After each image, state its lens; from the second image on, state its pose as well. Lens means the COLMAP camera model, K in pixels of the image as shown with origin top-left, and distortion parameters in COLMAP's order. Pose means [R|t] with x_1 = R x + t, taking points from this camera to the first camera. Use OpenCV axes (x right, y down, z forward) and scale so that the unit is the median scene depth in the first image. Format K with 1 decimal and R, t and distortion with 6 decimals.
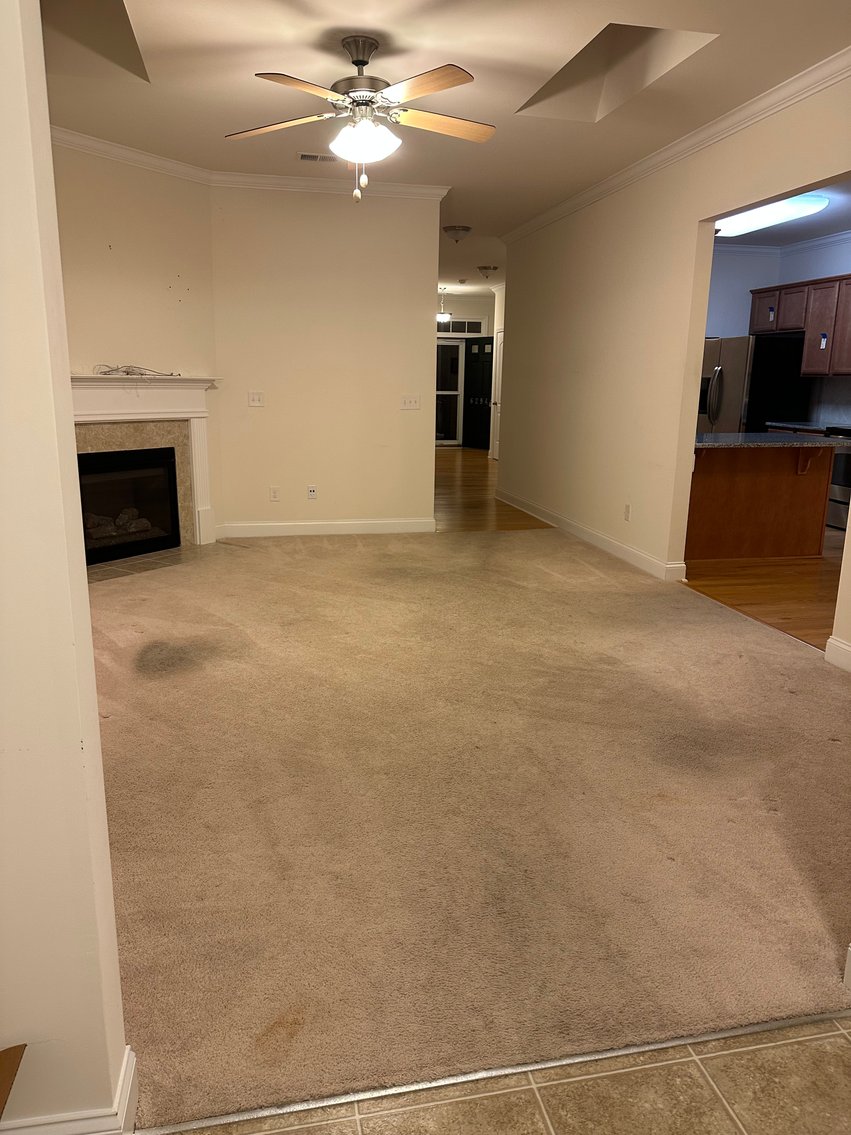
lens RADIAL K [[798.2, 0, 424.5], [0, 798.2, 552.1], [0, 0, 1]] dist [0.190869, -0.300815]
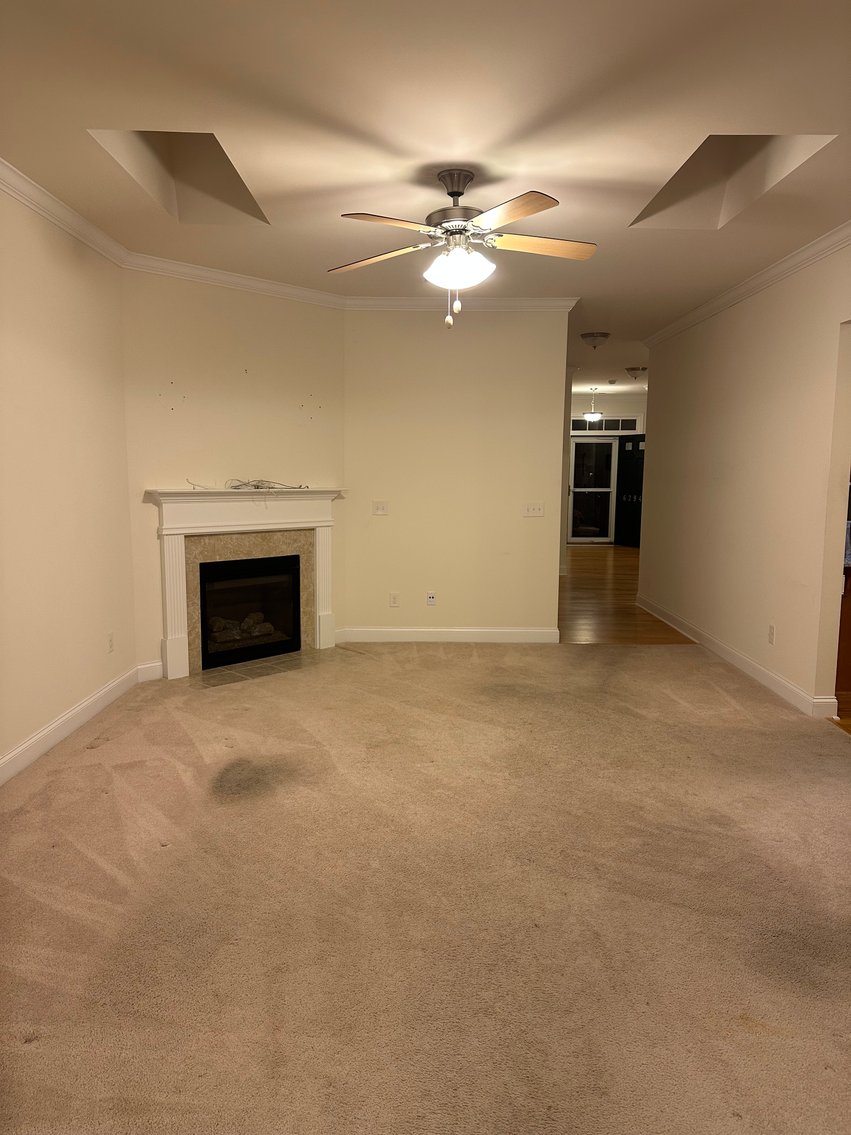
lens RADIAL K [[794.0, 0, 422.2], [0, 794.0, 567.9], [0, 0, 1]] dist [0.149026, -0.259677]
pose [[0.977928, 0.019989, -0.207984, 0.078420], [-0.038546, 0.995588, -0.085555, -0.042200], [0.205356, 0.091684, 0.974383, 0.055271]]
